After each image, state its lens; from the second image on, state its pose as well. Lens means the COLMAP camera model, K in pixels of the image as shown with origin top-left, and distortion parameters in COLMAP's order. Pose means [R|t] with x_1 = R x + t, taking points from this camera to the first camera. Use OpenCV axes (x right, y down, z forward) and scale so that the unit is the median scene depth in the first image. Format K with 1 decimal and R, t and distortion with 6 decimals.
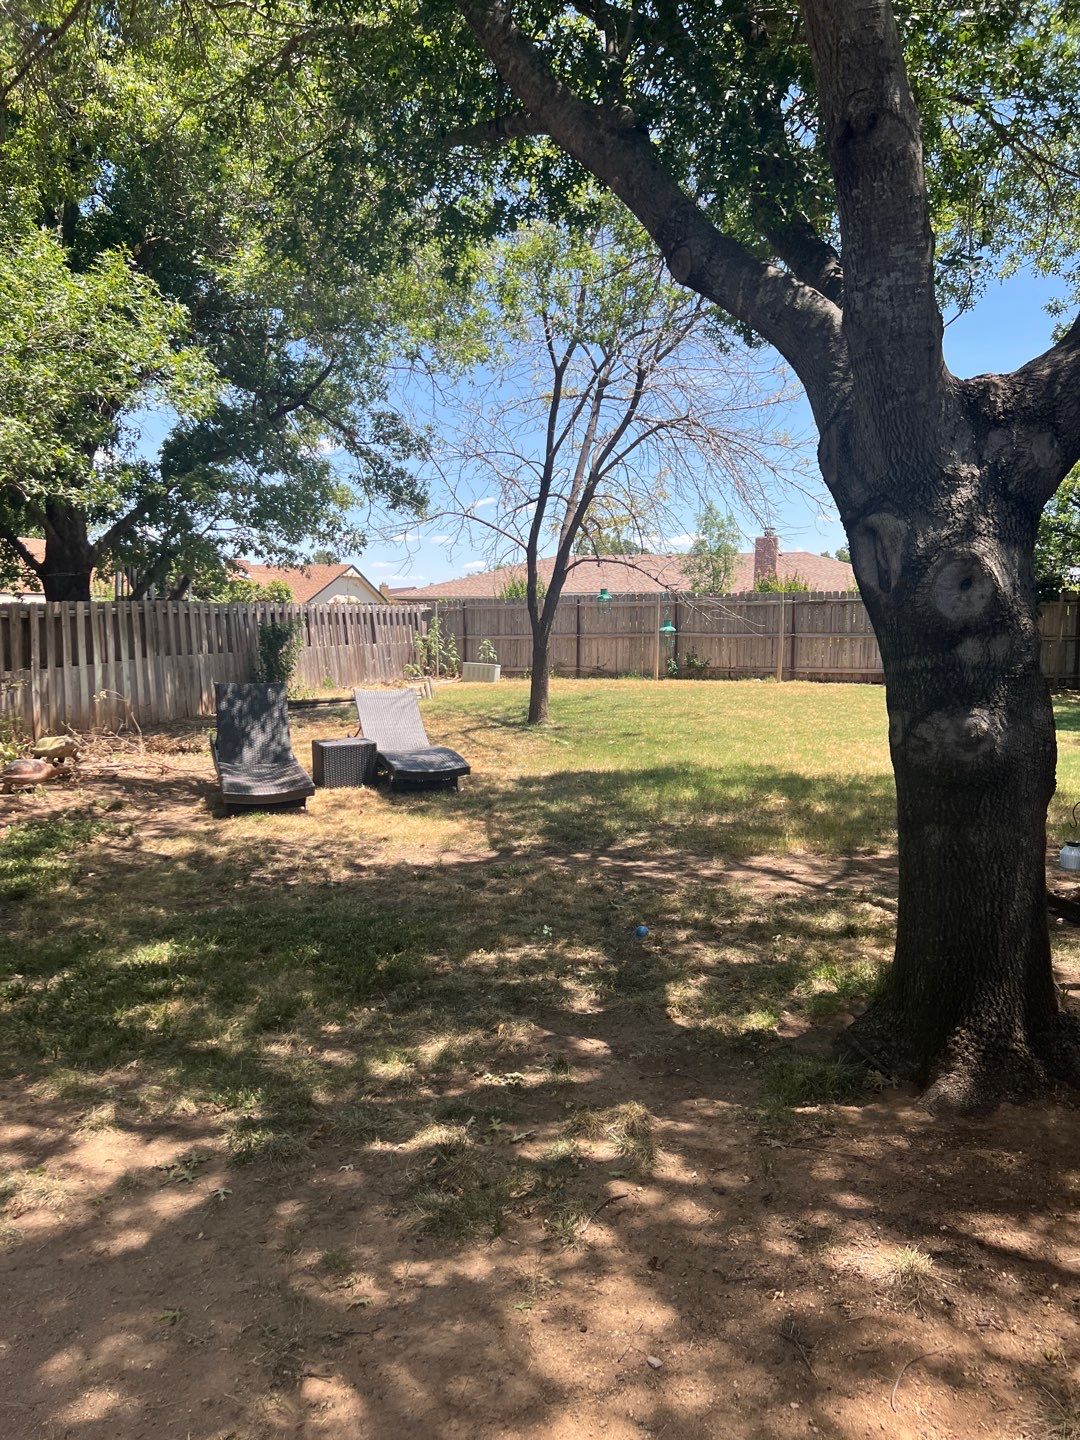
lens RADIAL K [[1087.3, 0, 532.2], [0, 1087.3, 729.3], [0, 0, 1]] dist [0.004171, -0.018762]
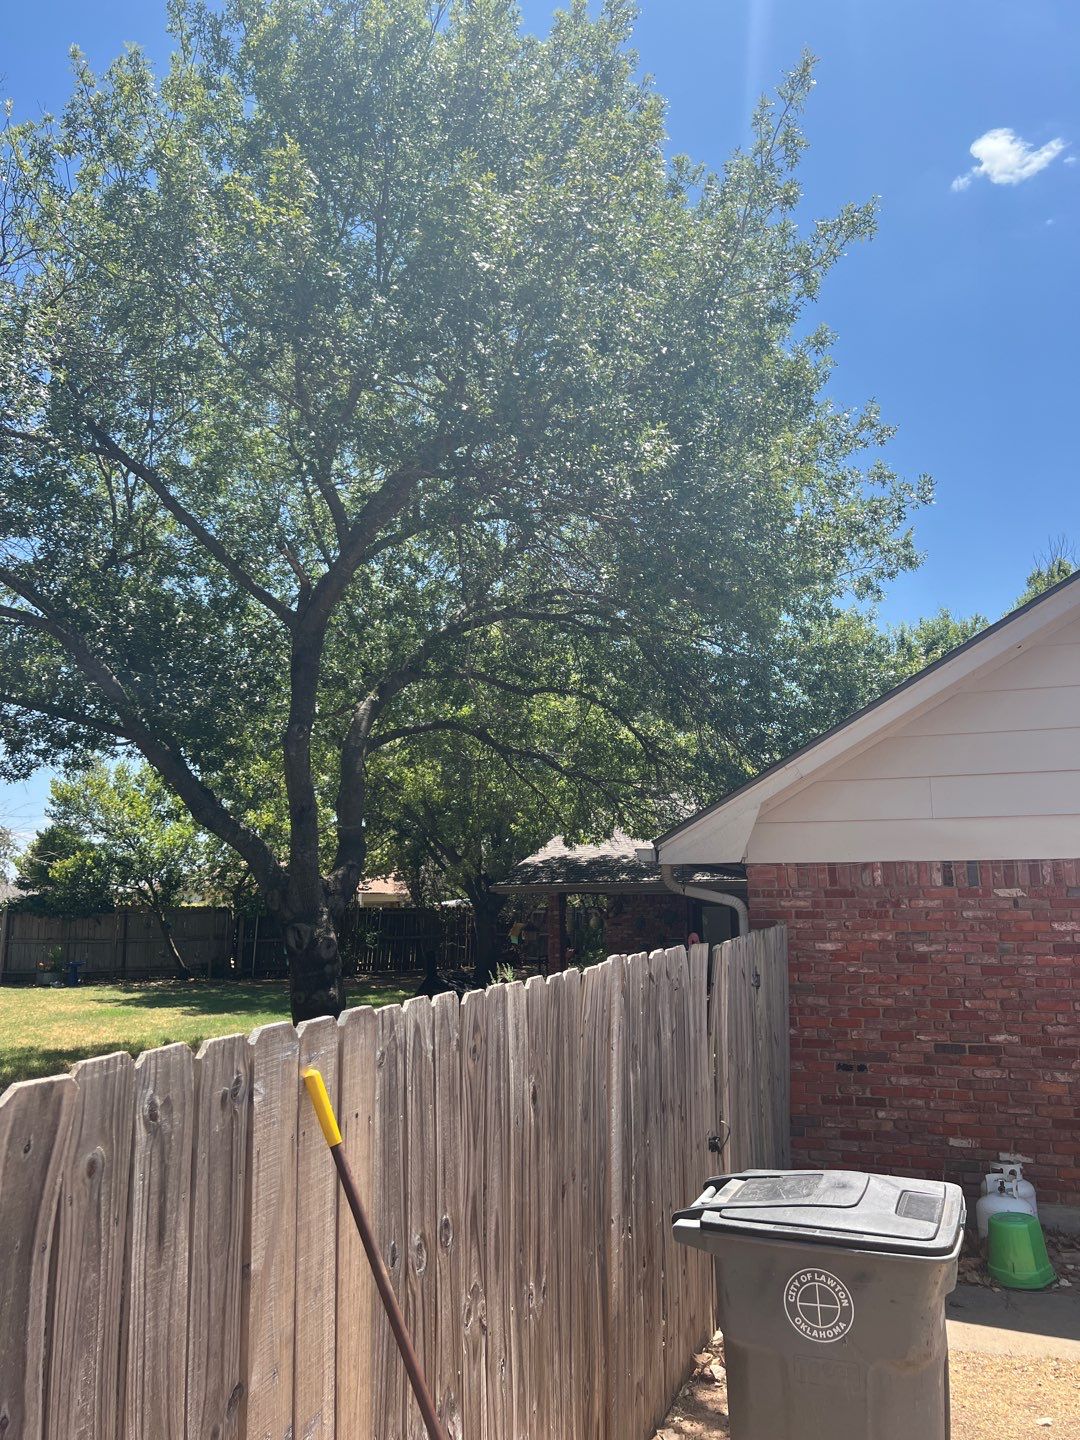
lens RADIAL K [[1105.3, 0, 551.5], [0, 1105.3, 710.0], [0, 0, 1]] dist [0.064617, -0.074555]
pose [[0.579637, 0.133257, 0.803905, -1.173628], [0.085612, 0.971120, -0.222703, -0.018763], [-0.810365, 0.197910, 0.551489, -0.877407]]
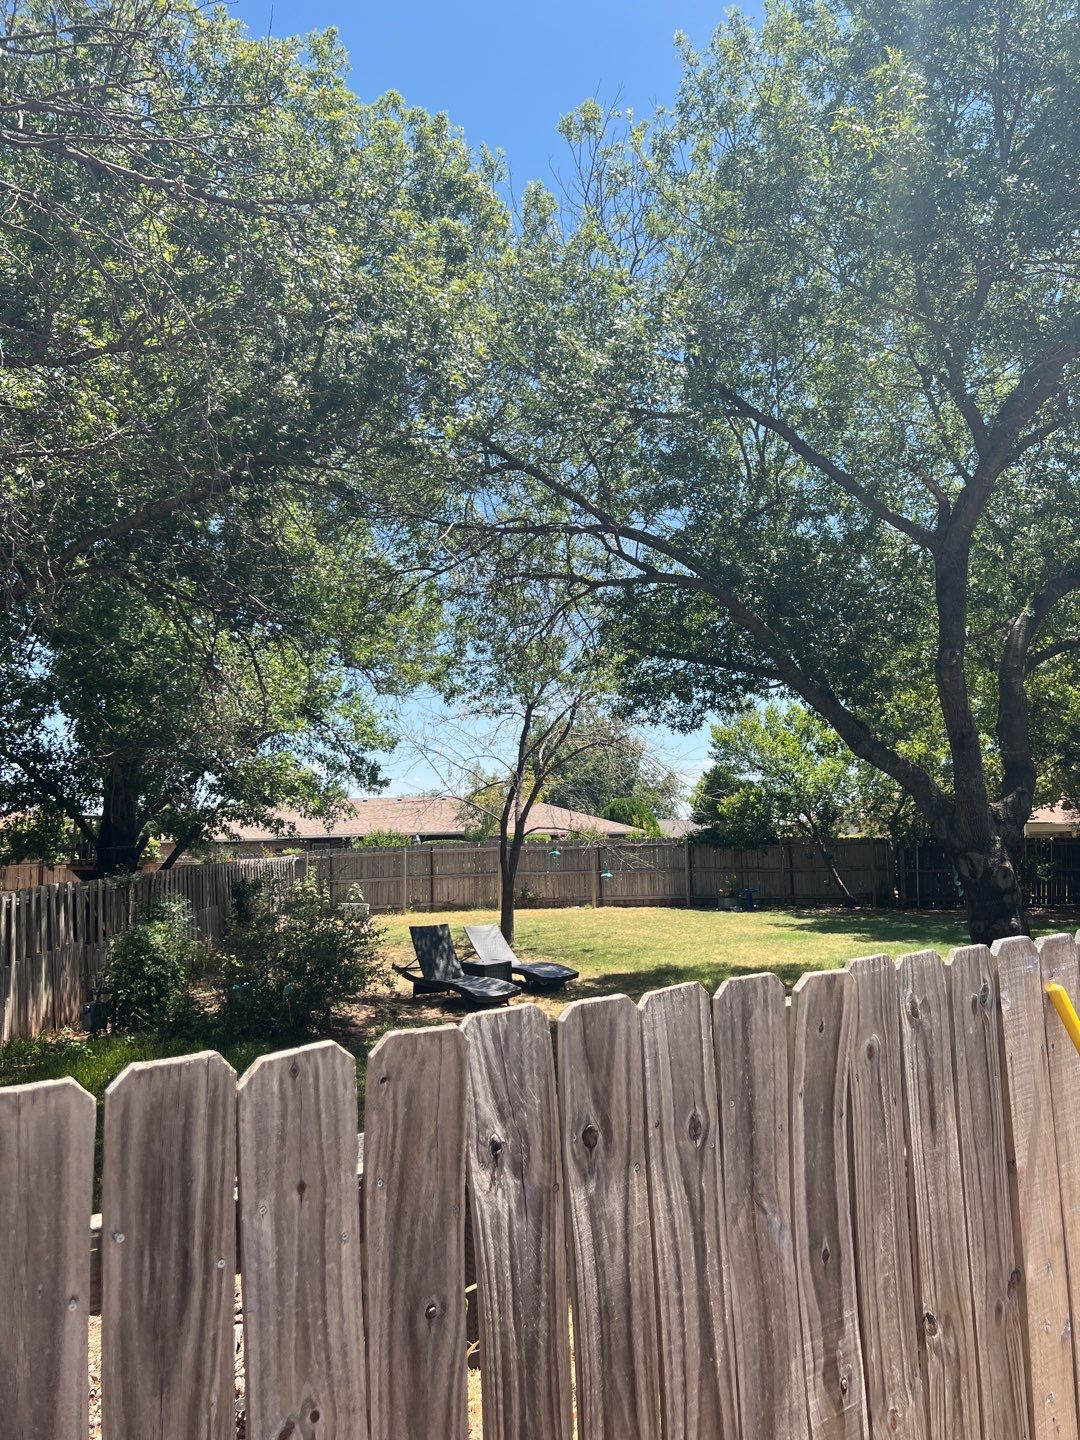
lens RADIAL K [[1105.3, 0, 535.1], [0, 1105.3, 725.4], [0, 0, 1]] dist [0.064617, -0.074555]
pose [[0.930972, 0.015394, 0.364765, -1.203664], [0.059735, 0.979223, -0.193787, -0.015301], [-0.360169, 0.202199, 0.910710, -0.880933]]
